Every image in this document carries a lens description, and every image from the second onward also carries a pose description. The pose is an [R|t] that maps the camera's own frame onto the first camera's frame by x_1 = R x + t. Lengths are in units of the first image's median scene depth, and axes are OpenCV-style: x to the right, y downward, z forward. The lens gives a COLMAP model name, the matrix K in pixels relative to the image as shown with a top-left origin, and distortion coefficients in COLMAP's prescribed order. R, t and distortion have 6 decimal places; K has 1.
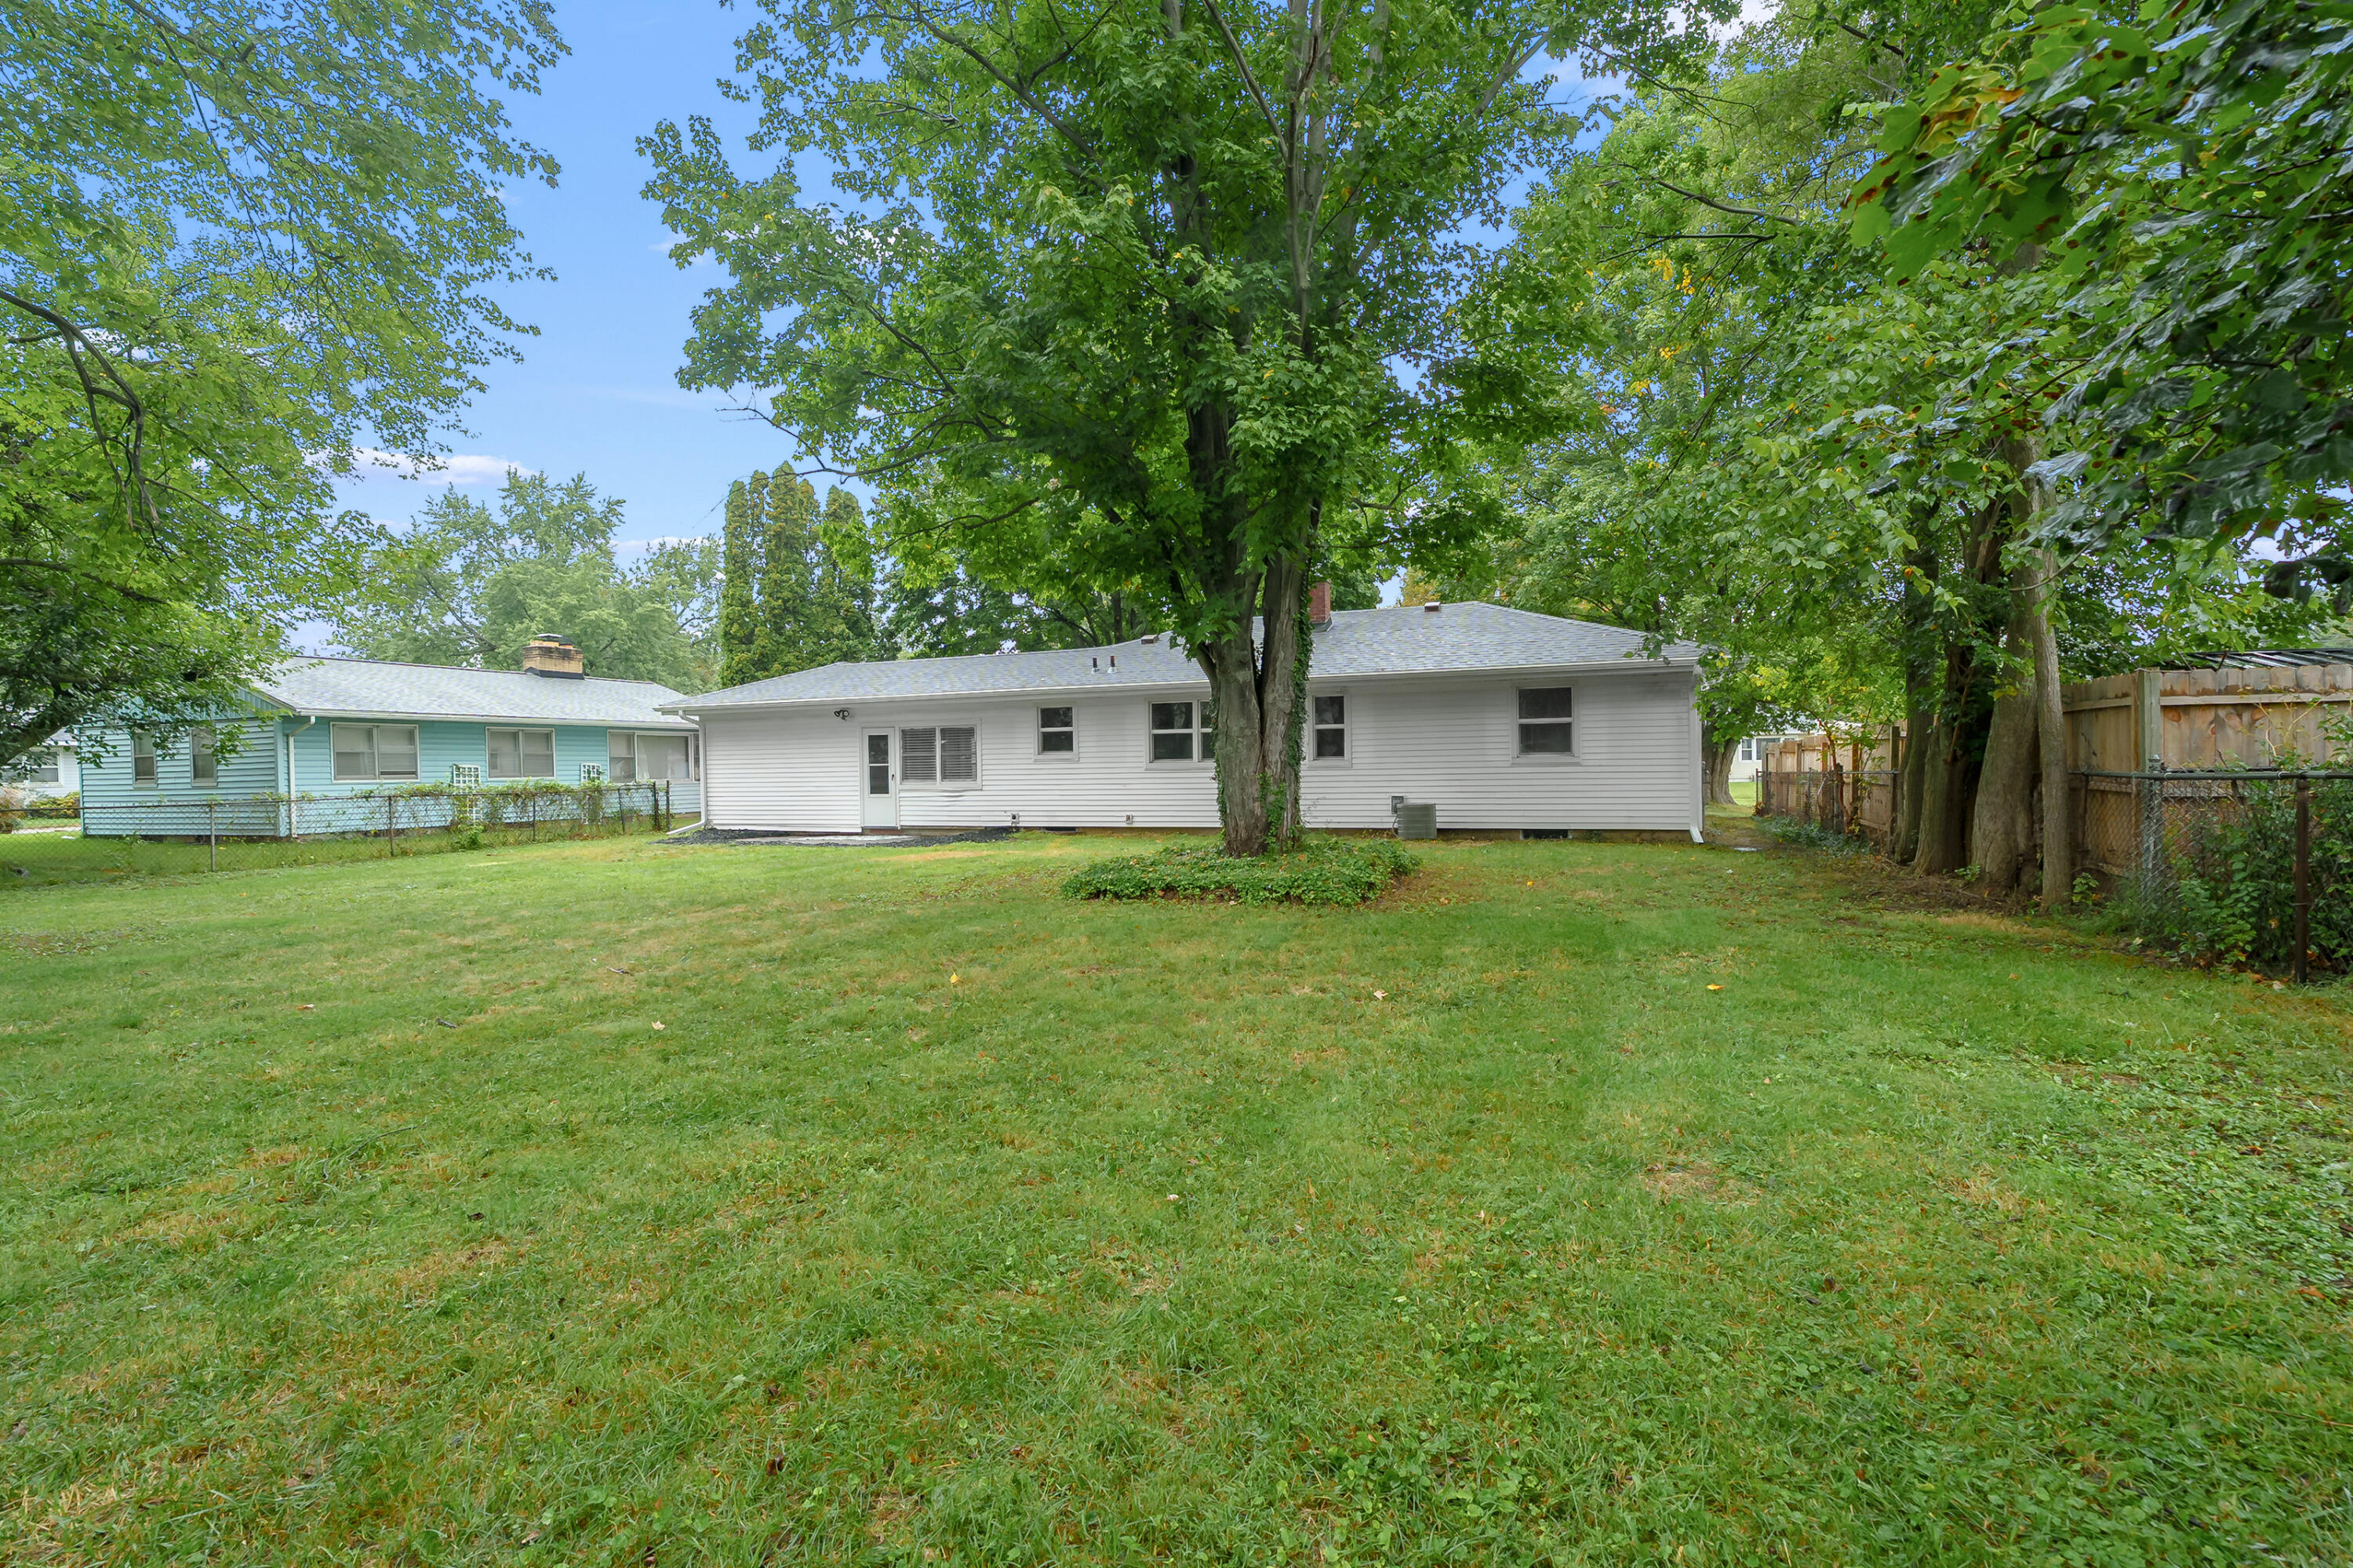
lens RADIAL K [[1090.4, 0, 1165.5], [0, 1090.4, 789.9], [0, 0, 1]] dist [0.001605, 0.000029]
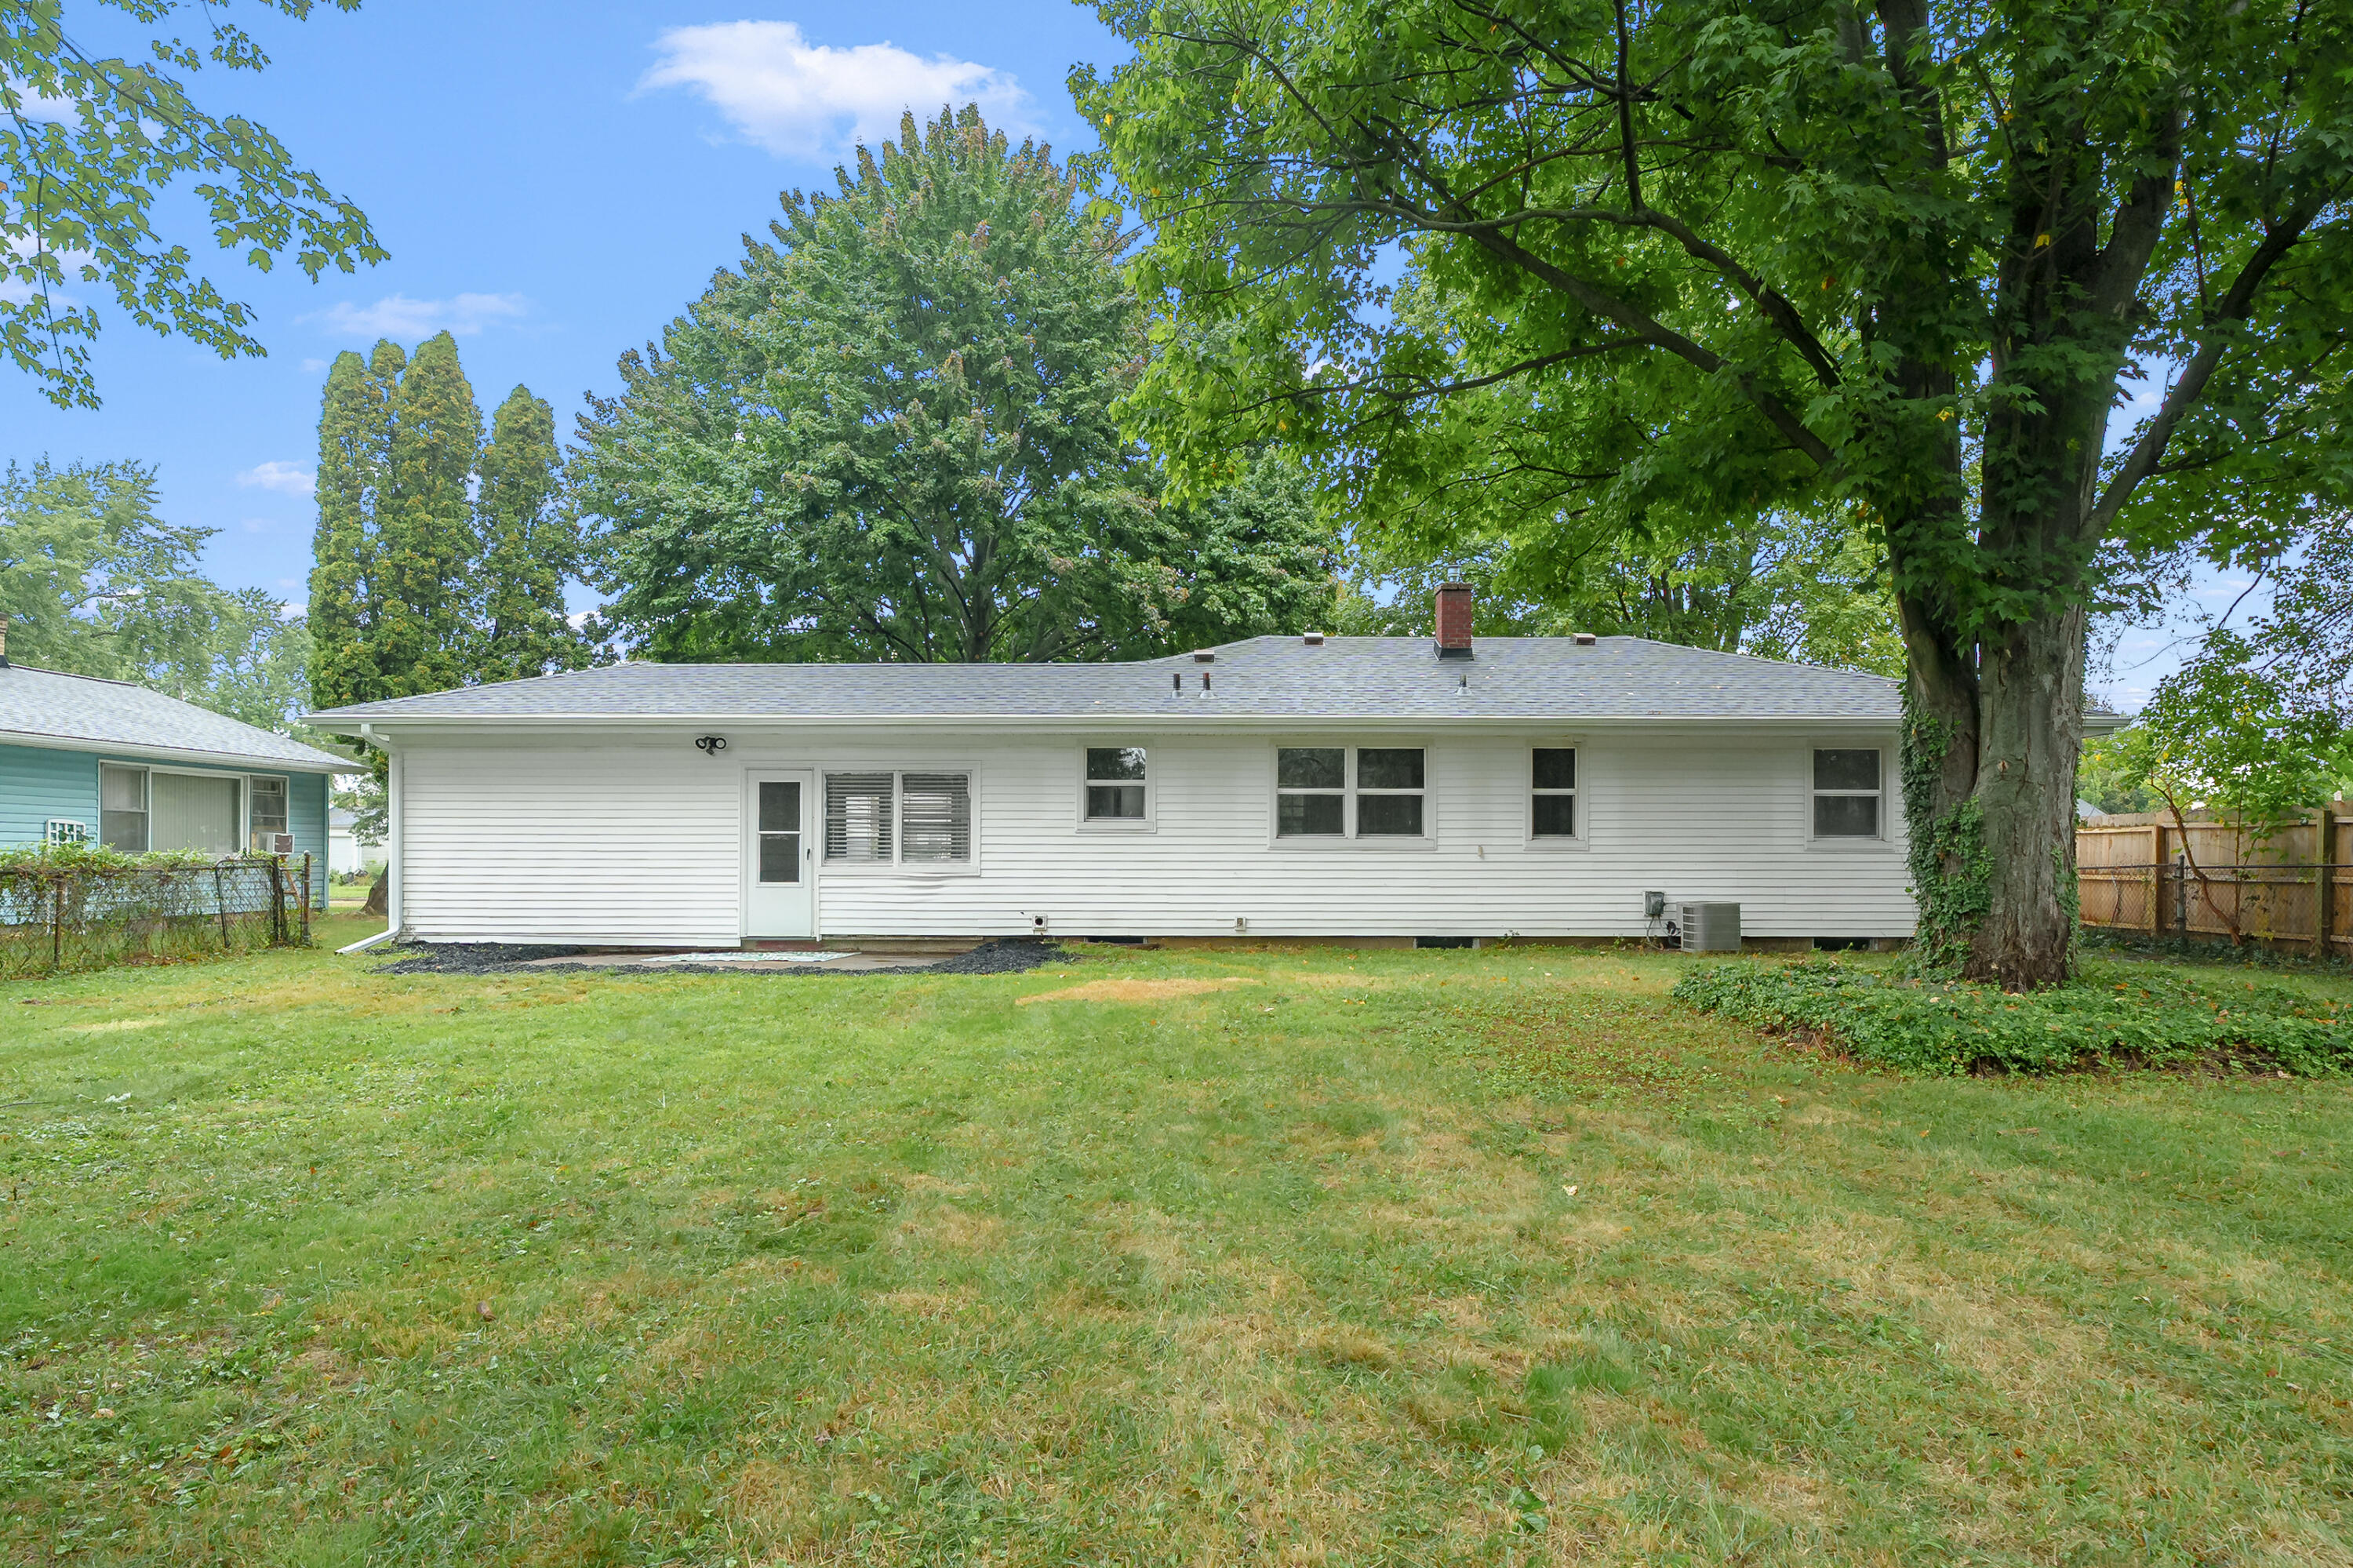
lens RADIAL K [[1306.9, 0, 1213.2], [0, 1306.9, 838.8], [0, 0, 1]] dist [-0.000797, 0.000809]
pose [[0.930356, 0.023039, 0.365934, -0.311464], [-0.008990, 0.999157, -0.040049, 0.006989], [-0.366548, 0.033970, 0.929779, 0.262701]]
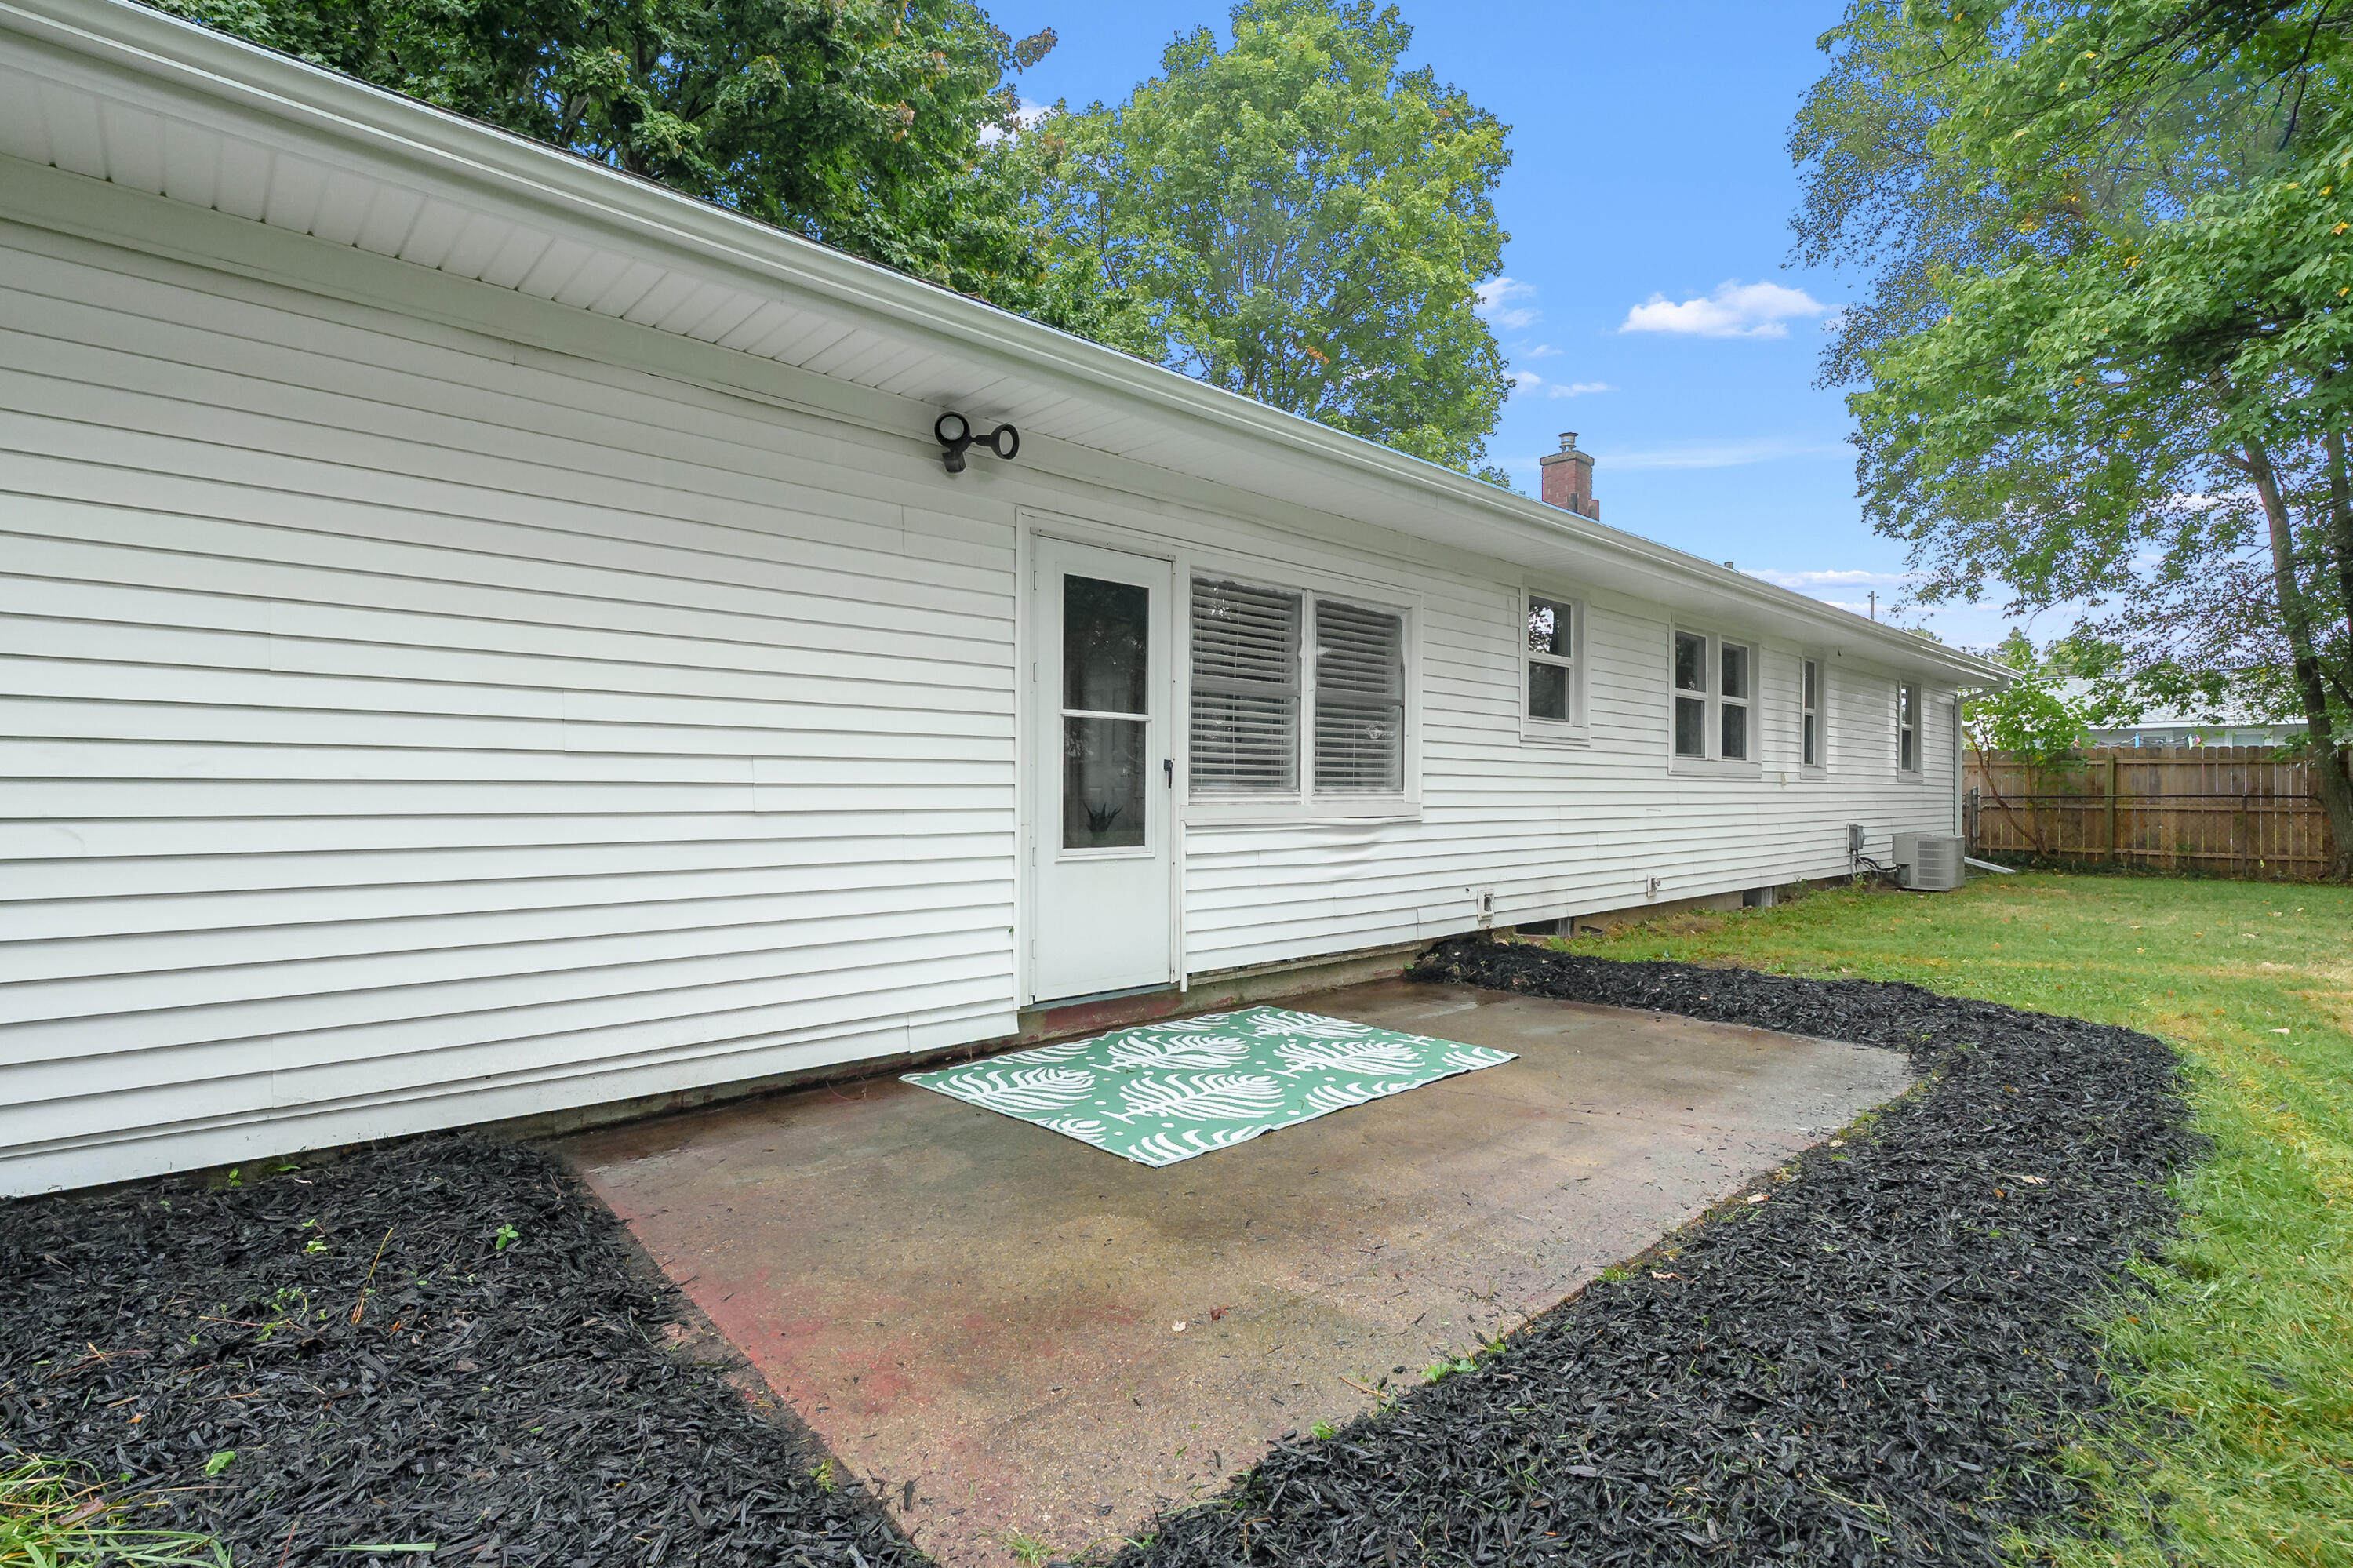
lens RADIAL K [[1090.4, 0, 1199.6], [0, 1090.4, 787.6], [0, 0, 1]] dist [0.001605, 0.000029]
pose [[0.426435, 0.016386, 0.904370, -0.467627], [0.001392, 0.999823, -0.018772, -0.004189], [-0.904517, 0.009264, 0.426336, 0.912339]]
